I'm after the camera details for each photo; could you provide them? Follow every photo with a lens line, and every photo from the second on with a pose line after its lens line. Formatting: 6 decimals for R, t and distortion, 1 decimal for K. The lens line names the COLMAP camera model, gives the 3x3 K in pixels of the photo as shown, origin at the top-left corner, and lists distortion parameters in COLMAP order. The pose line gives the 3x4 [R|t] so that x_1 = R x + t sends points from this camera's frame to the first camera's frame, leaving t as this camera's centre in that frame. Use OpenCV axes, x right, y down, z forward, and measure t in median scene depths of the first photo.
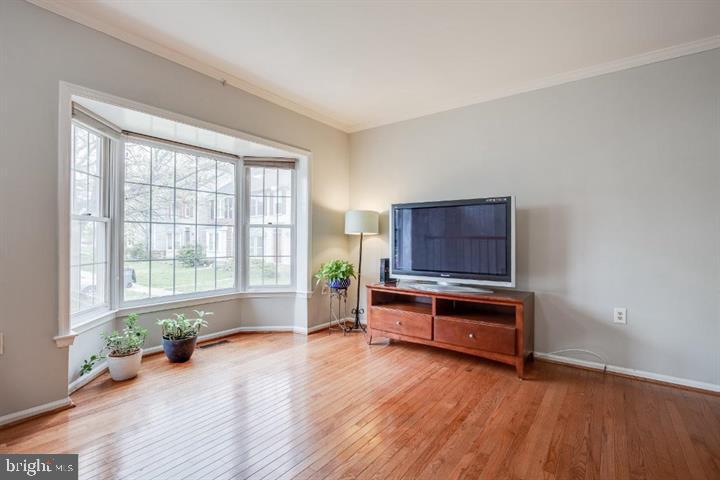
lens RADIAL K [[335.5, 0, 356.4], [0, 335.5, 241.9], [0, 0, 1]] dist [0.000833, 0.000027]
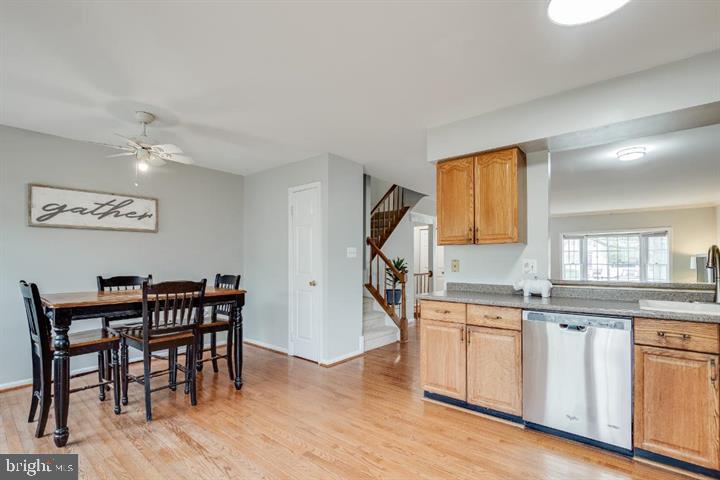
lens RADIAL K [[337.4, 0, 359.5], [0, 337.4, 256.3], [0, 0, 1]] dist [-0.002452, -0.000105]
pose [[-0.042103, -0.017153, -0.998966, 2.393157], [-0.004623, 0.999845, -0.016974, -0.069352], [0.999103, 0.003904, -0.042176, -0.930472]]
